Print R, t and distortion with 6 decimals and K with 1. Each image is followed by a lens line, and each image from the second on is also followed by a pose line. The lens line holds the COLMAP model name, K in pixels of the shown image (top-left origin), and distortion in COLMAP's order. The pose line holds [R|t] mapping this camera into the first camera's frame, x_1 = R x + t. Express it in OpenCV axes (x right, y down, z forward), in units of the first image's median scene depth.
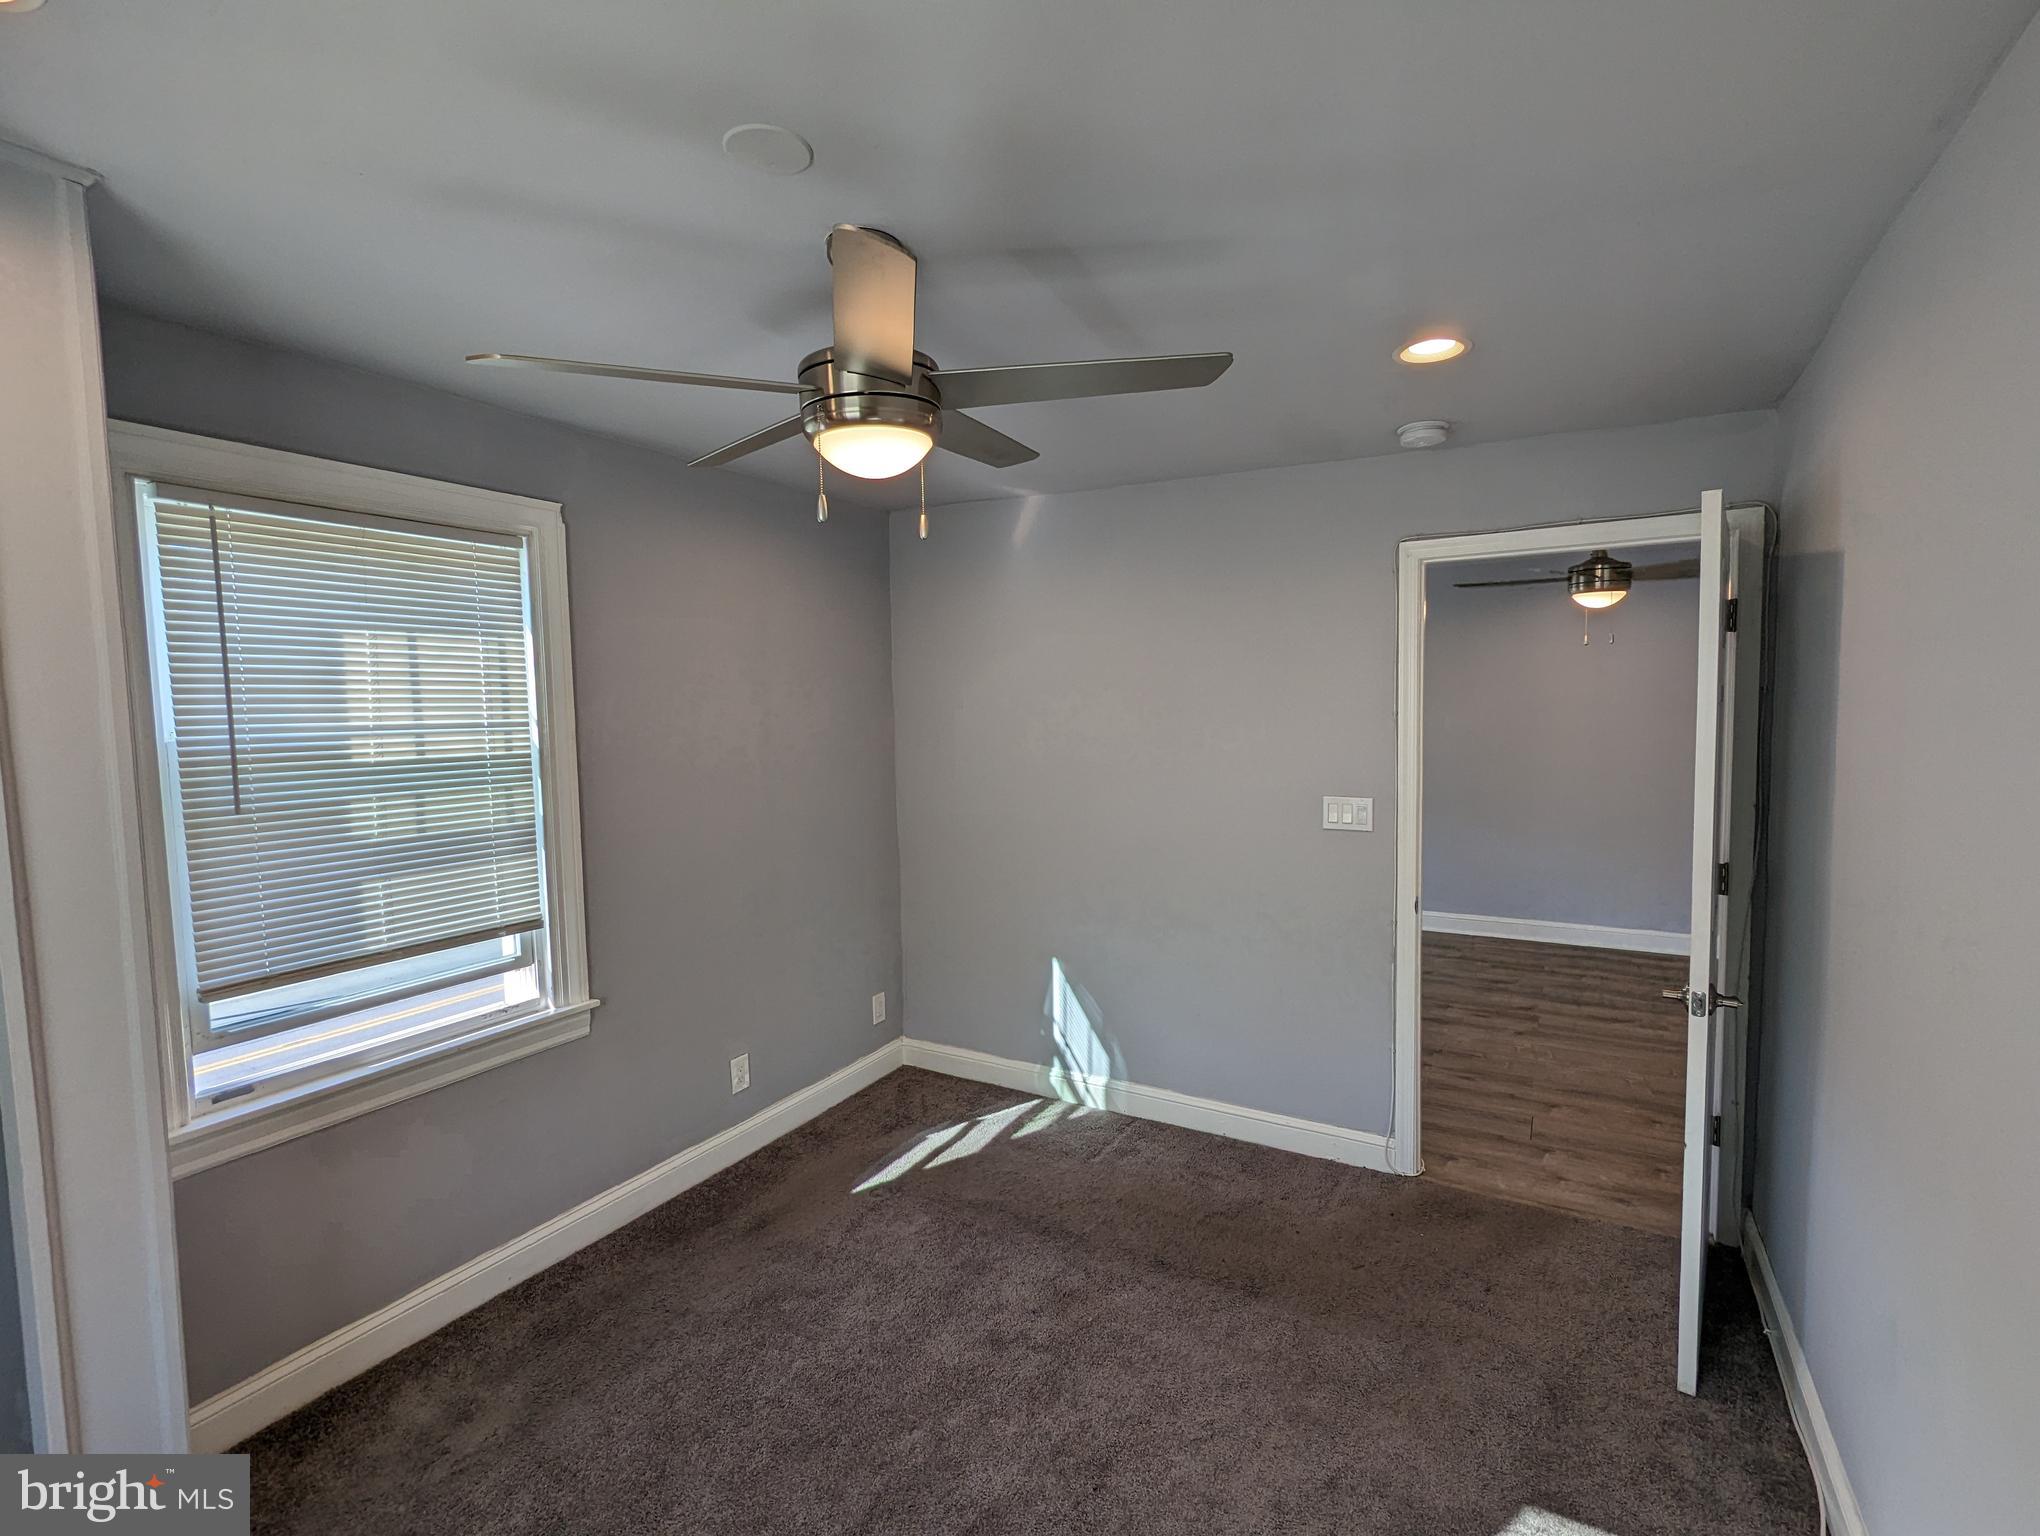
lens RADIAL K [[968.4, 0, 1018.7], [0, 968.4, 775.9], [0, 0, 1]] dist [0.001318, -0.000193]
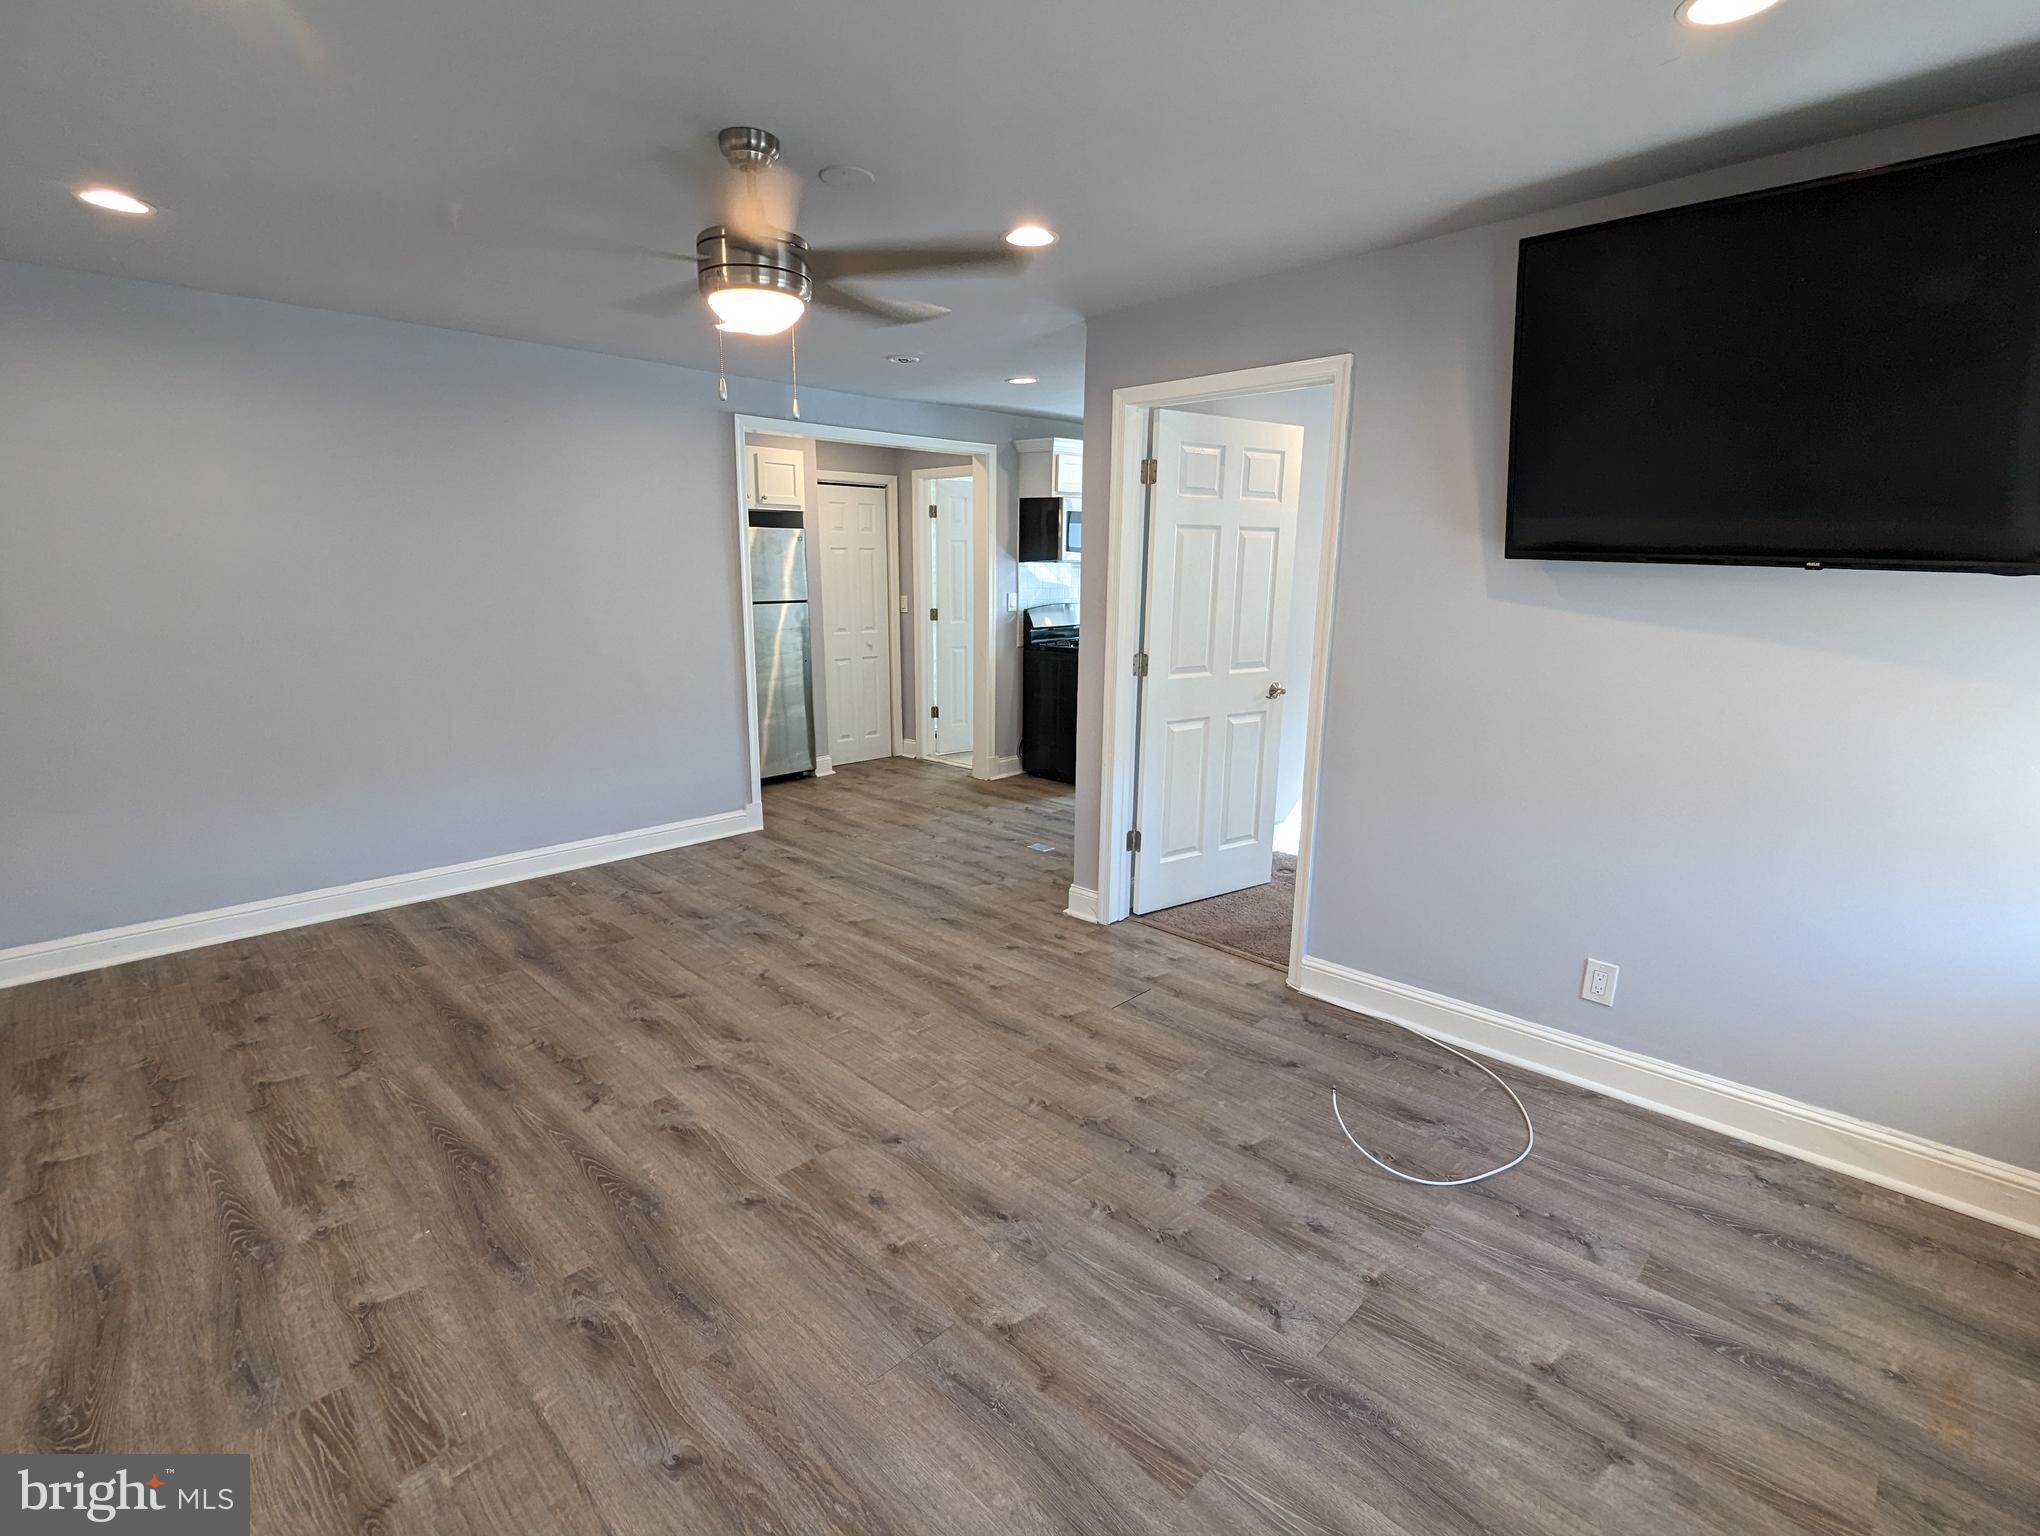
lens RADIAL K [[968.4, 0, 1012.1], [0, 968.4, 773.6], [0, 0, 1]] dist [0.001318, -0.000193]
pose [[-0.963587, -0.037447, 0.264762, 0.293241], [0.038493, 0.960407, 0.275930, -0.079412], [-0.264611, 0.276074, -0.923993, 1.342376]]
